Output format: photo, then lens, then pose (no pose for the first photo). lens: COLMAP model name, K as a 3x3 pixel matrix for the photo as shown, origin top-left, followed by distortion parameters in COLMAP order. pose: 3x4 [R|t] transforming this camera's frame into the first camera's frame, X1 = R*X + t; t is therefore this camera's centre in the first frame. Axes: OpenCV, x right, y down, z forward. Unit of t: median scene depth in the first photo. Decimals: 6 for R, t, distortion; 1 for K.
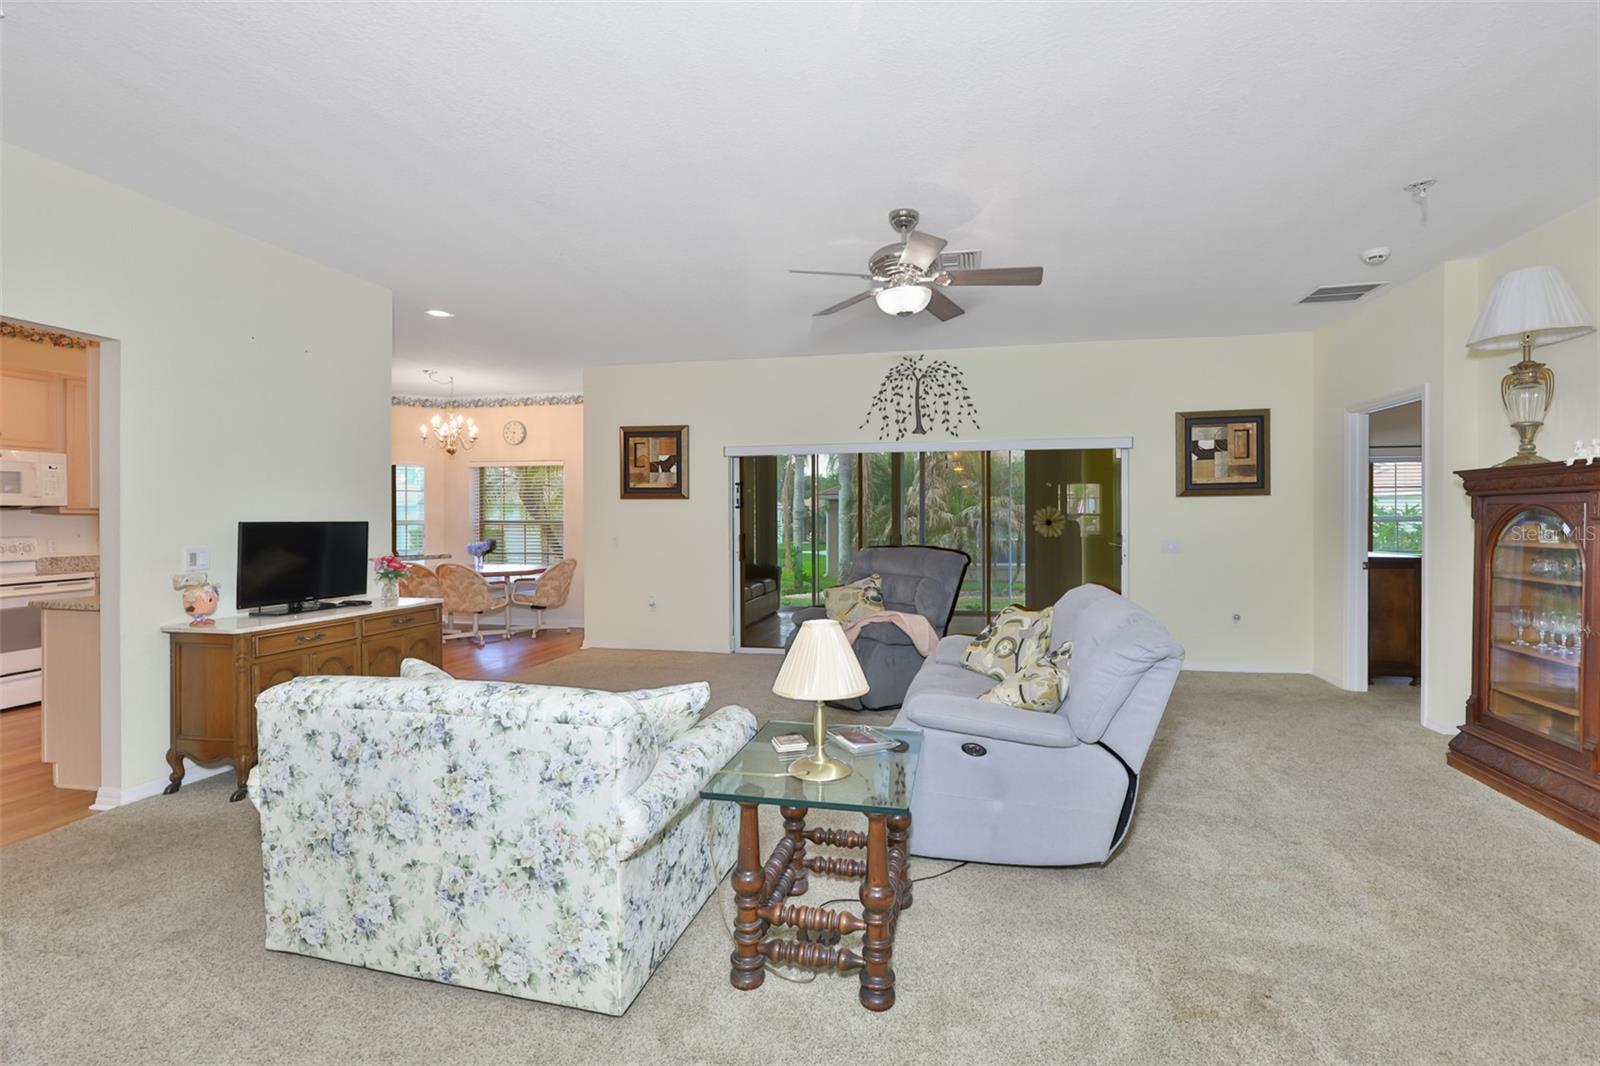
lens RADIAL K [[699.6, 0, 829.1], [0, 699.6, 518.7], [0, 0, 1]] dist [-0.001033, -0.000052]
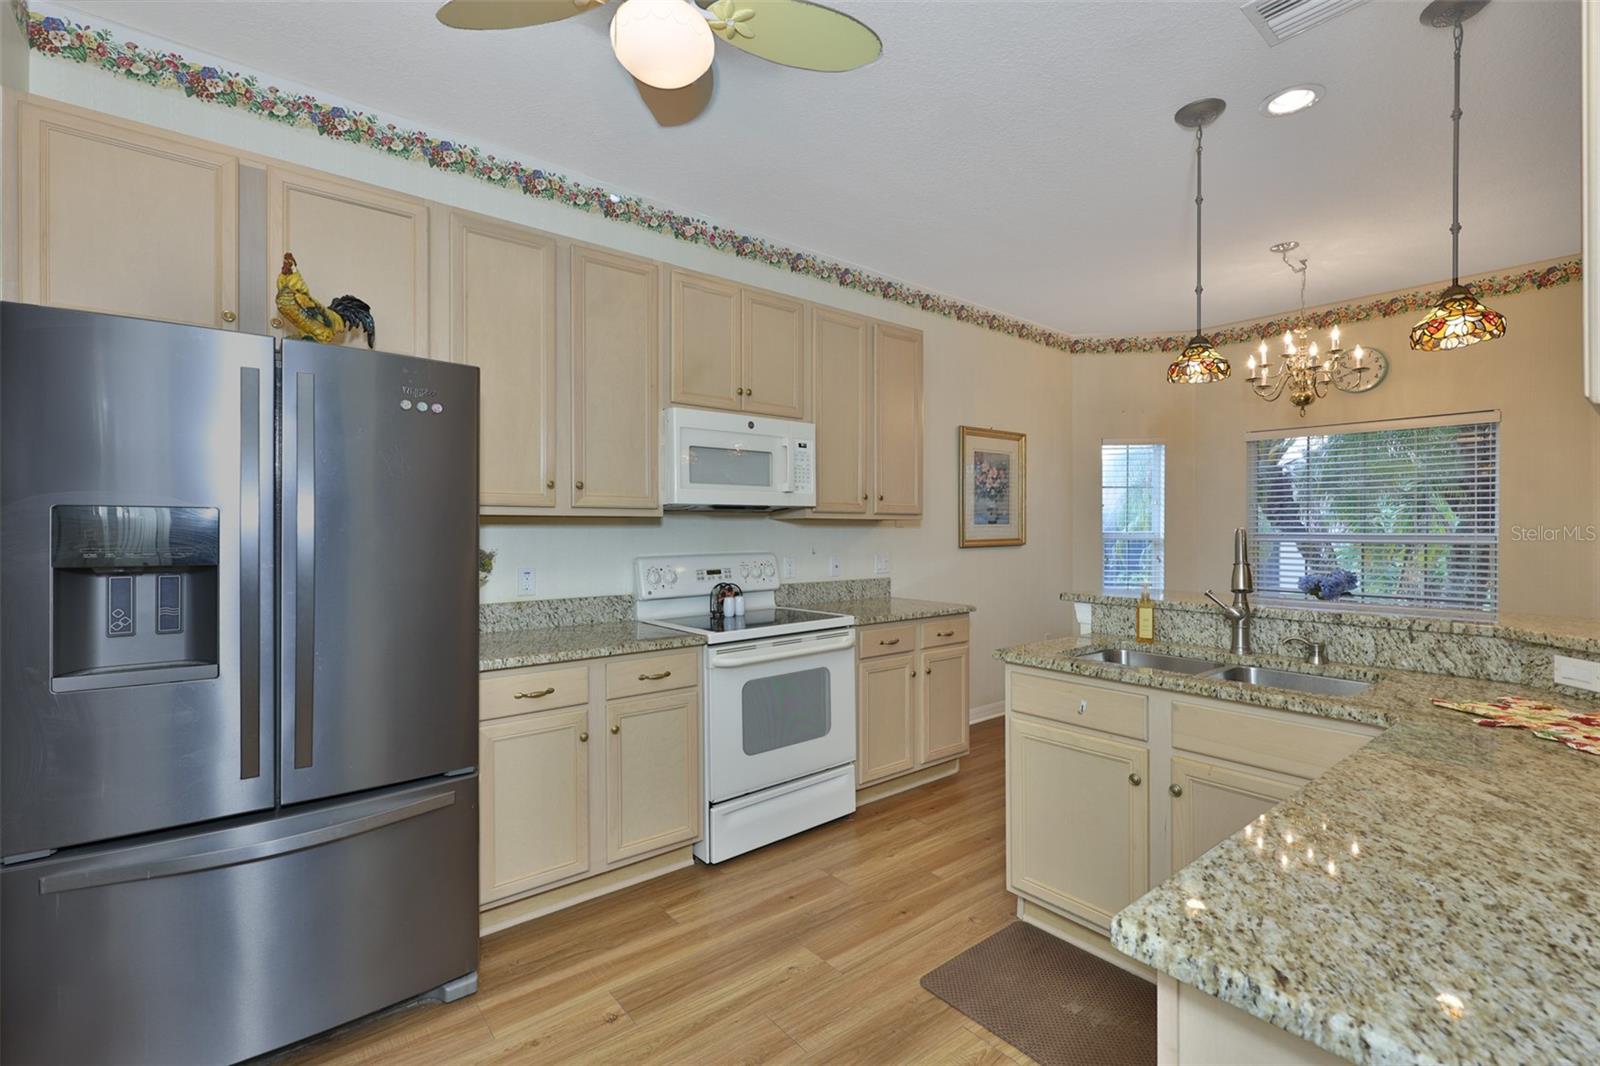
lens RADIAL K [[689.6, 0, 798.3], [0, 689.6, 527.7], [0, 0, 1]] dist [-0.003495, 0.000209]
pose [[0.769463, 0.001333, -0.638690, -0.591694], [-0.004043, 0.999988, -0.002784, 0.002082], [0.638679, 0.004724, 0.769459, 0.427680]]
